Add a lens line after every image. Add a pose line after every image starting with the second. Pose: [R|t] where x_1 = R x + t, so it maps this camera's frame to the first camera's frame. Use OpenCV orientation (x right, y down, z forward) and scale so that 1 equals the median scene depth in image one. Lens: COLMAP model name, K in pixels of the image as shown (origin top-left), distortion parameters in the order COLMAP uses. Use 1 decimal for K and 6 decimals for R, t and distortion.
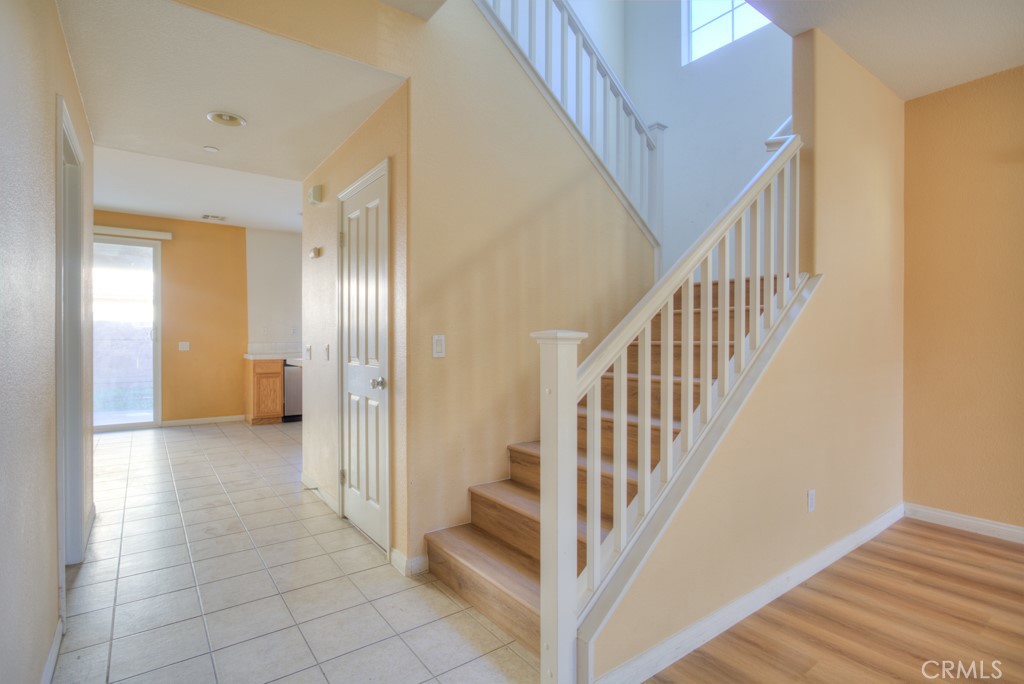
lens RADIAL K [[501.0, 0, 509.3], [0, 501.0, 338.9], [0, 0, 1]] dist [-0.017108, 0.003146]
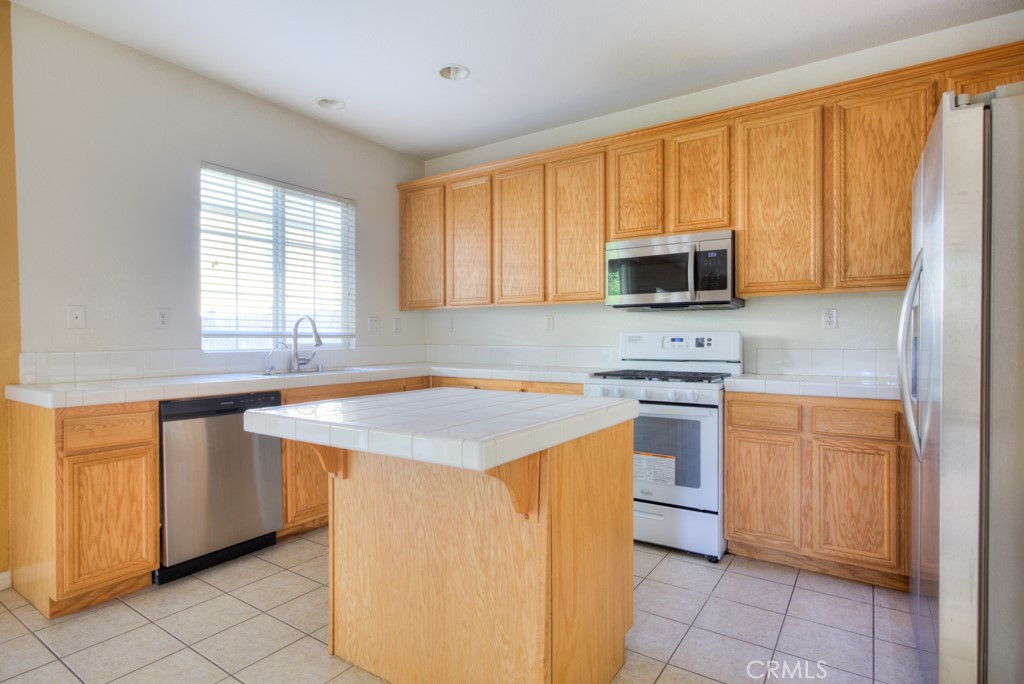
lens RADIAL K [[537.1, 0, 510.5], [0, 537.1, 337.6], [0, 0, 1]] dist [-0.001572, -0.000287]
pose [[0.940698, -0.003044, 0.339233, -0.373105], [0.003699, 0.999992, -0.001284, 0.000662], [-0.339226, 0.002463, 0.940702, 0.614152]]
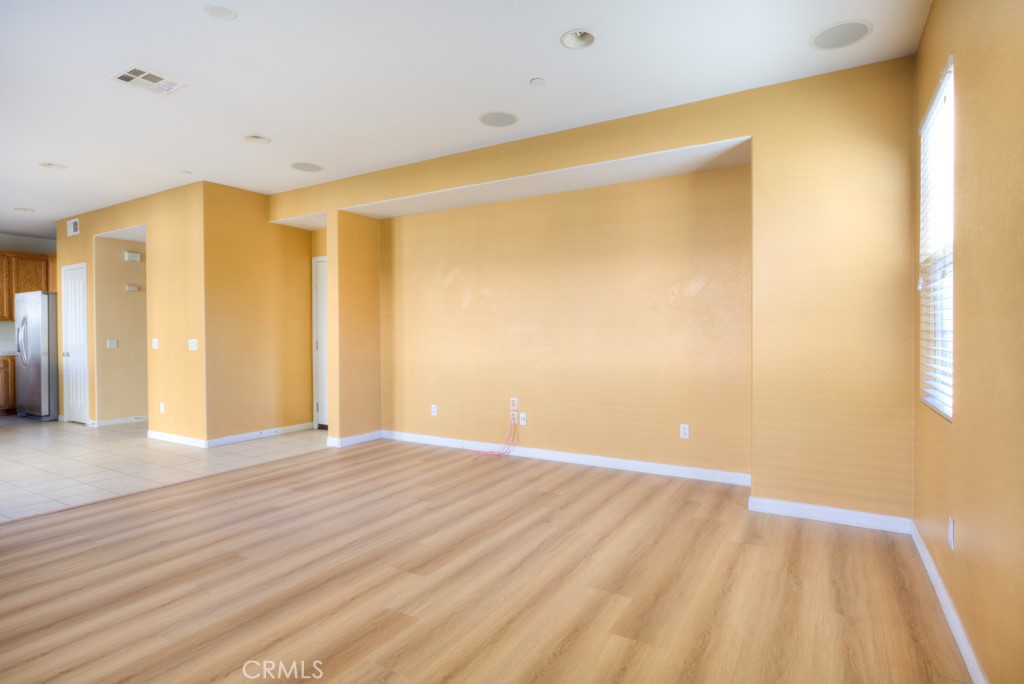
lens RADIAL K [[530.9, 0, 506.8], [0, 530.9, 337.7], [0, 0, 1]] dist [0.017806, -0.003498]
pose [[-0.385935, -0.005757, 0.922508, -1.564271], [0.009447, 0.999903, 0.010192, 0.001758], [-0.922477, 0.012648, -0.385844, 0.289077]]
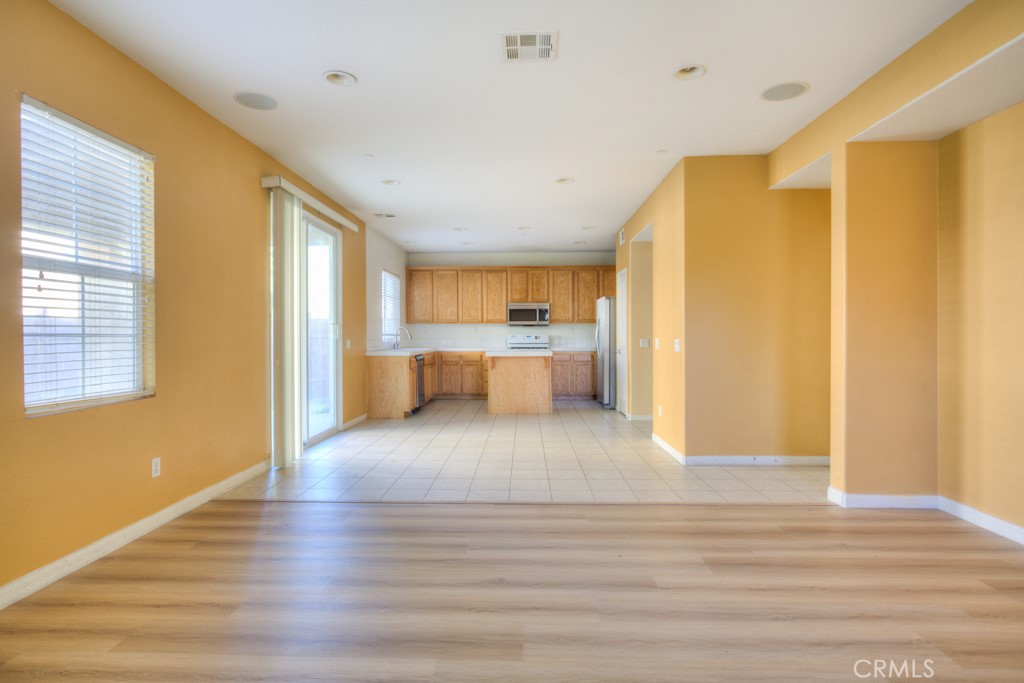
lens RADIAL K [[537.1, 0, 513.4], [0, 537.1, 335.4], [0, 0, 1]] dist [-0.001572, -0.000287]
pose [[0.607932, -0.000936, 0.793989, -1.316395], [0.006053, 0.999976, -0.003456, 0.004436], [-0.793966, 0.006907, 0.607923, 0.135546]]
